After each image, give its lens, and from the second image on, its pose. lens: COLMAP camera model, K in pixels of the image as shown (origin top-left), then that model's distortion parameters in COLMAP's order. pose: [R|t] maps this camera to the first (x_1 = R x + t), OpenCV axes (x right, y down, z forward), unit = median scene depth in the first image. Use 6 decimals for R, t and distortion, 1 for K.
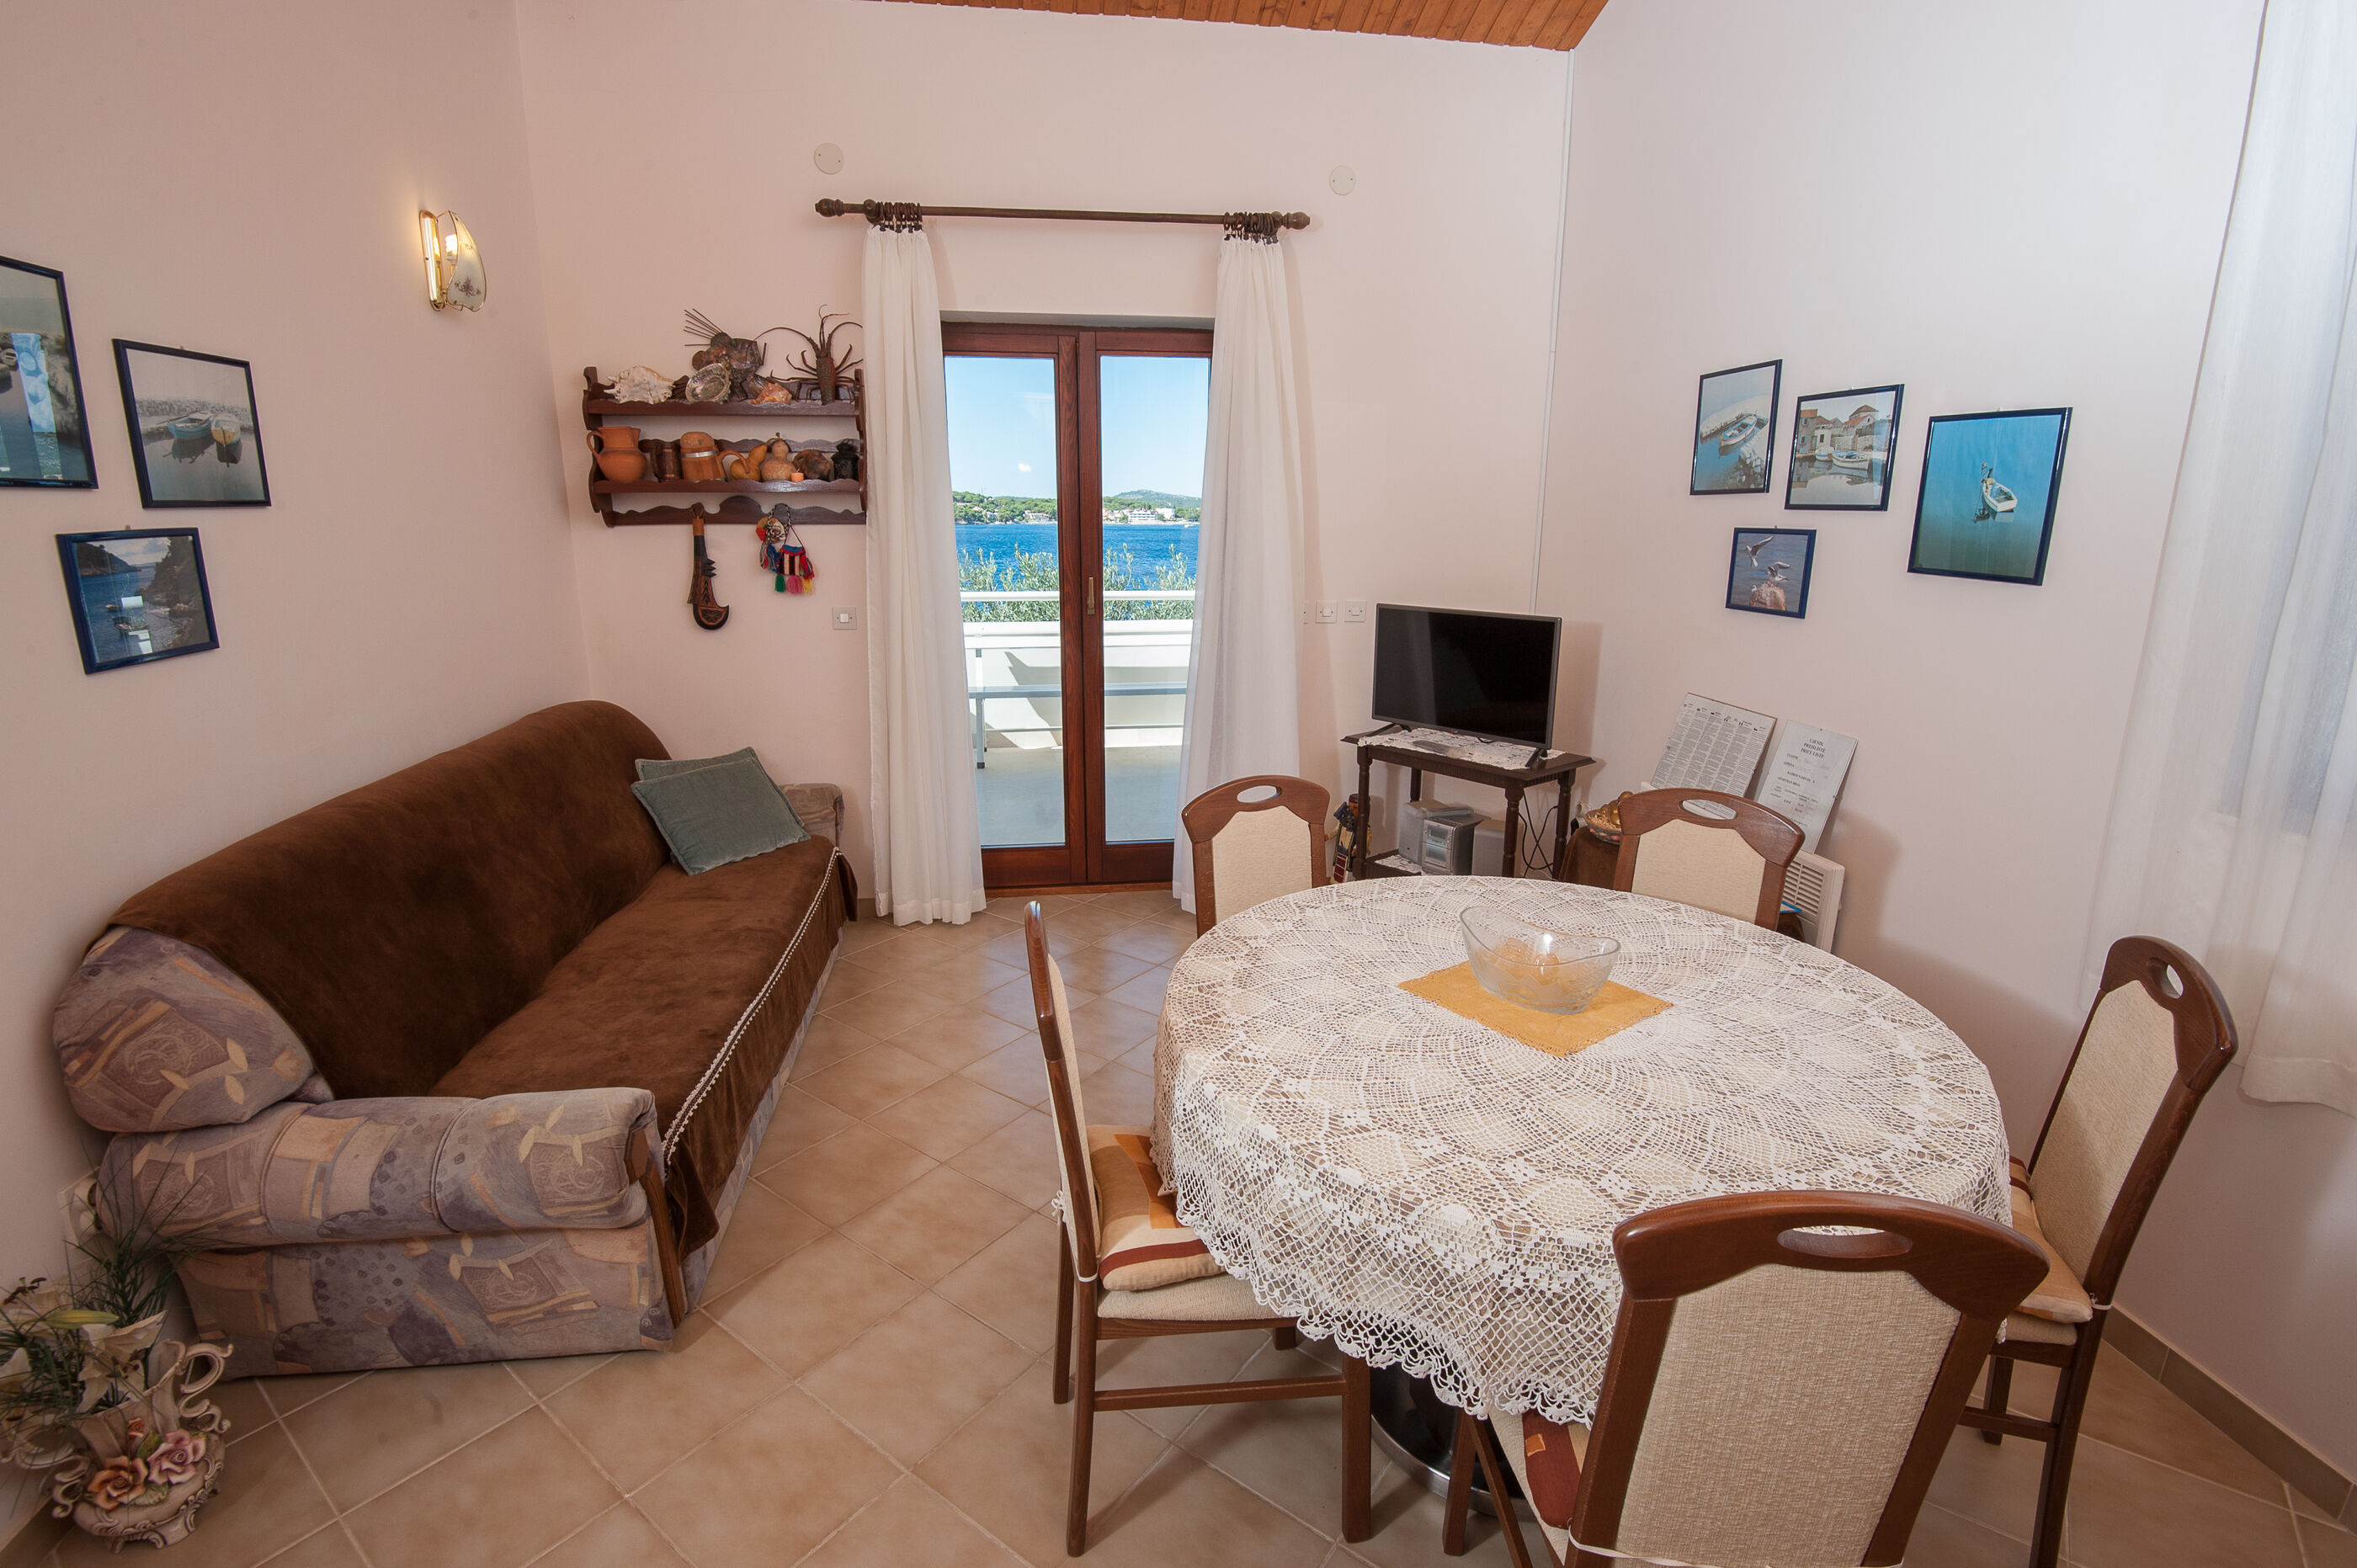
lens RADIAL K [[1080.3, 0, 1178.5], [0, 1080.3, 784.0], [0, 0, 1]] dist [-0.010252, -0.023037]
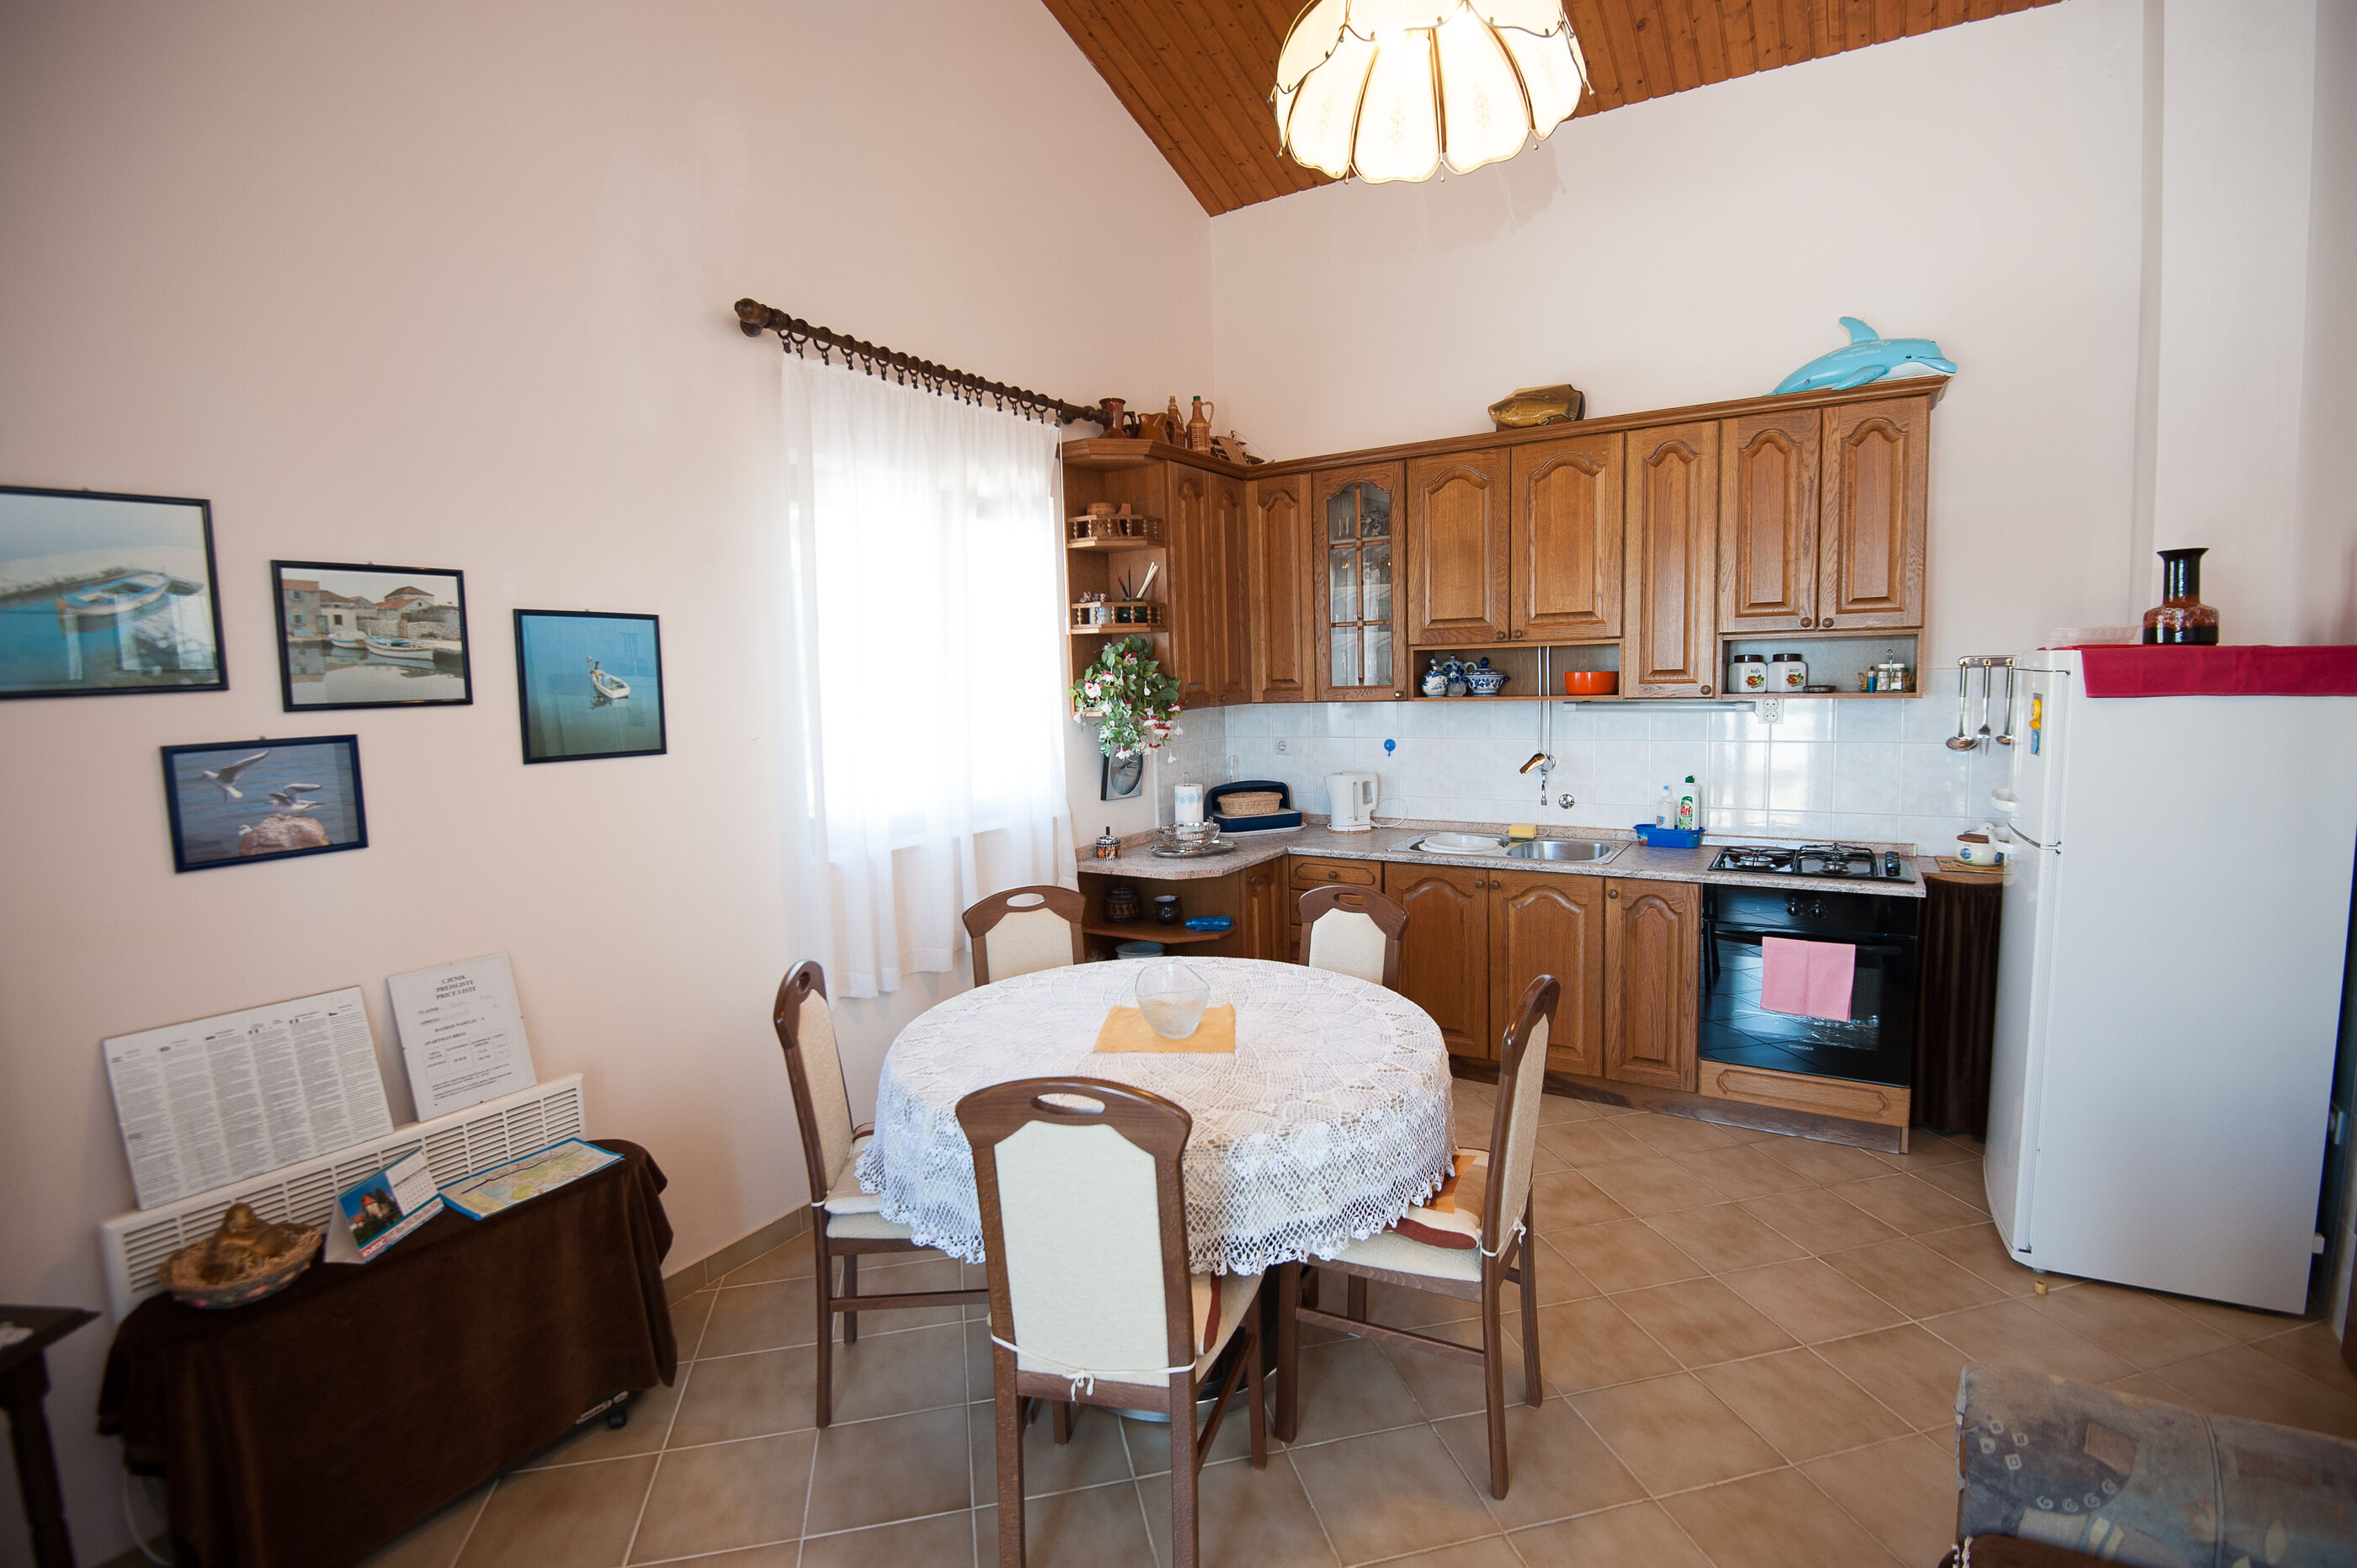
lens RADIAL K [[1080.3, 0, 1178.5], [0, 1080.3, 784.0], [0, 0, 1]] dist [-0.010252, -0.023037]
pose [[-0.762585, -0.047206, 0.645164, -0.368700], [0.185734, 0.939363, 0.288271, -0.325686], [-0.619651, 0.339660, -0.707576, 1.228760]]
